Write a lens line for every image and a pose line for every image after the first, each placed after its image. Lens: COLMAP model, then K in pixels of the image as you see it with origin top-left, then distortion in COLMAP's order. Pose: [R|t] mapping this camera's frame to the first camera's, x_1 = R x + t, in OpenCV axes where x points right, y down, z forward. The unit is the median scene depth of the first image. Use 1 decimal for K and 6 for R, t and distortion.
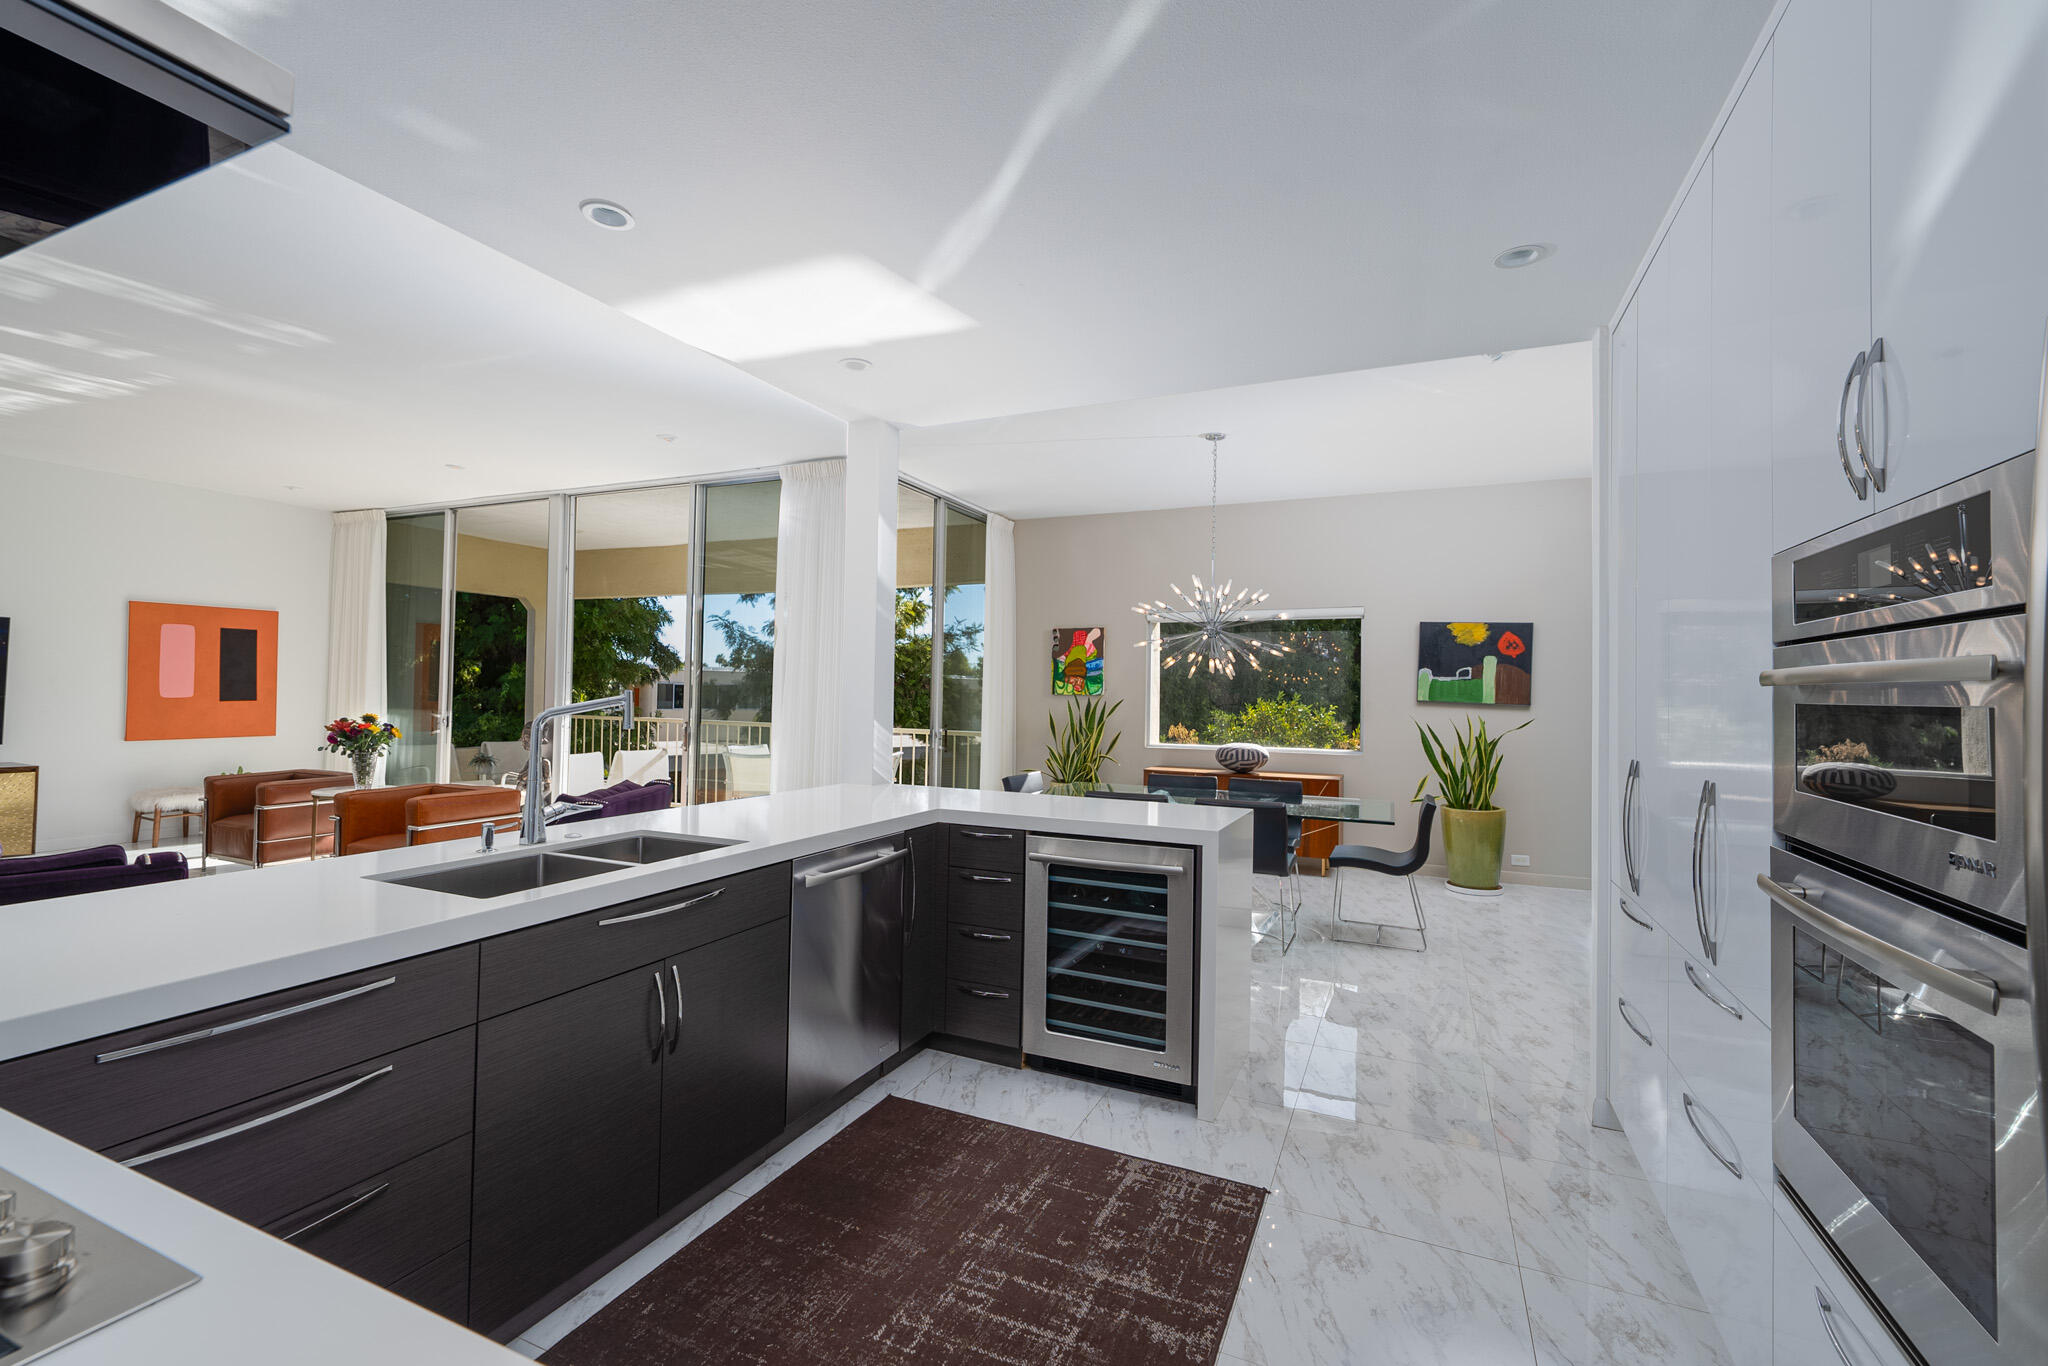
lens RADIAL K [[877.7, 0, 1023.6], [0, 877.7, 674.0], [0, 0, 1]] dist [0.000787, -0.000658]
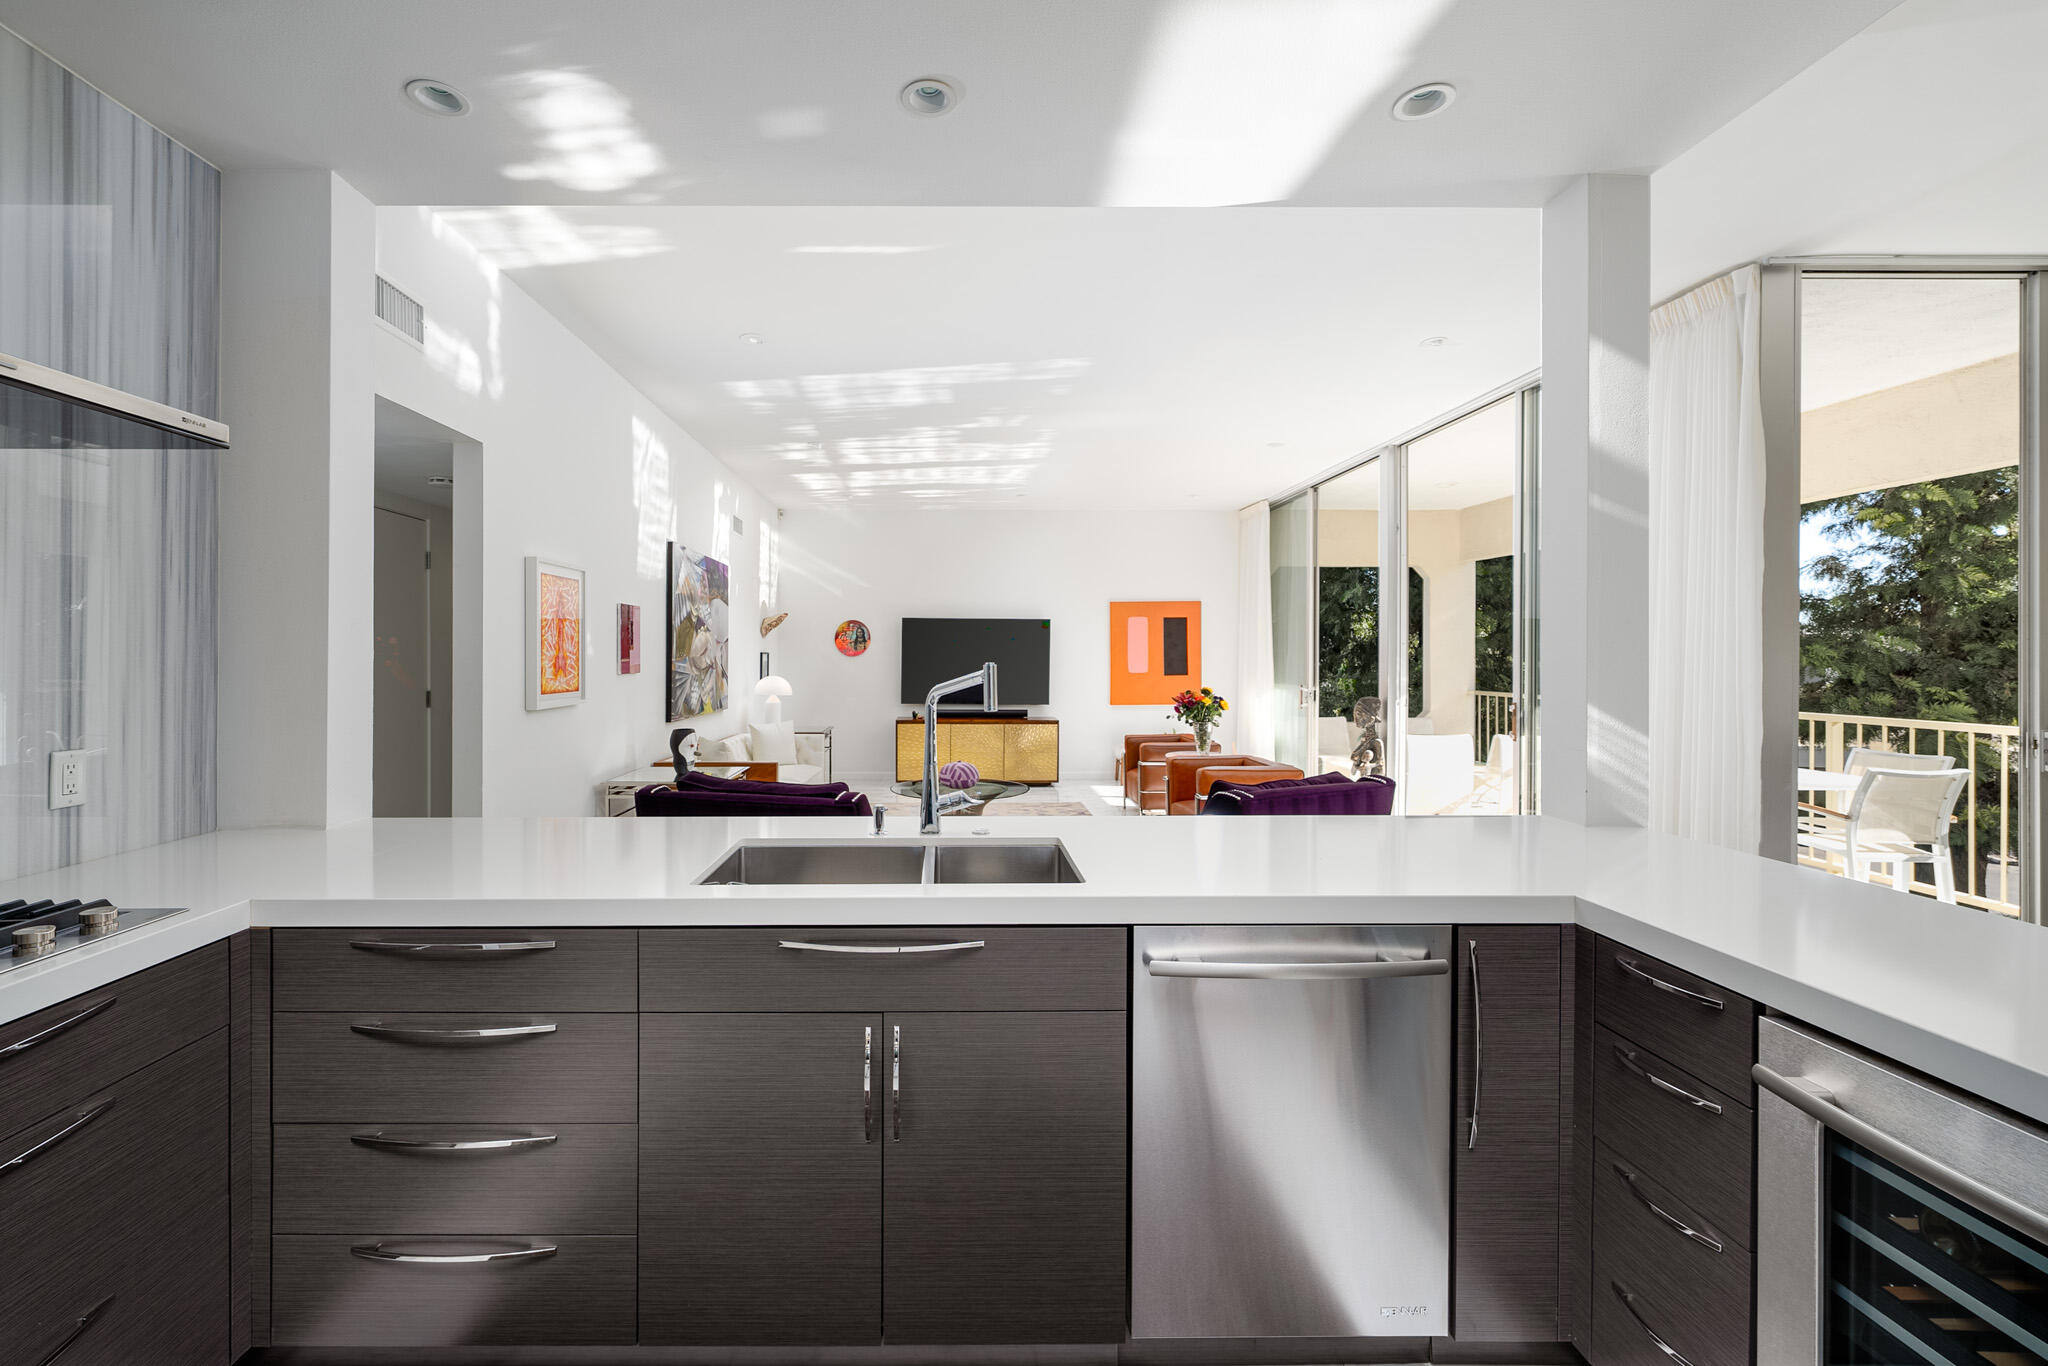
lens RADIAL K [[856.8, 0, 960.8], [0, 856.8, 658.8], [0, 0, 1]] dist [0.000231, -0.000377]
pose [[0.411272, -0.017539, -0.911344, 0.094672], [0.028982, 0.999561, -0.006158, 0.006335], [0.911052, -0.023880, 0.411600, 0.231676]]
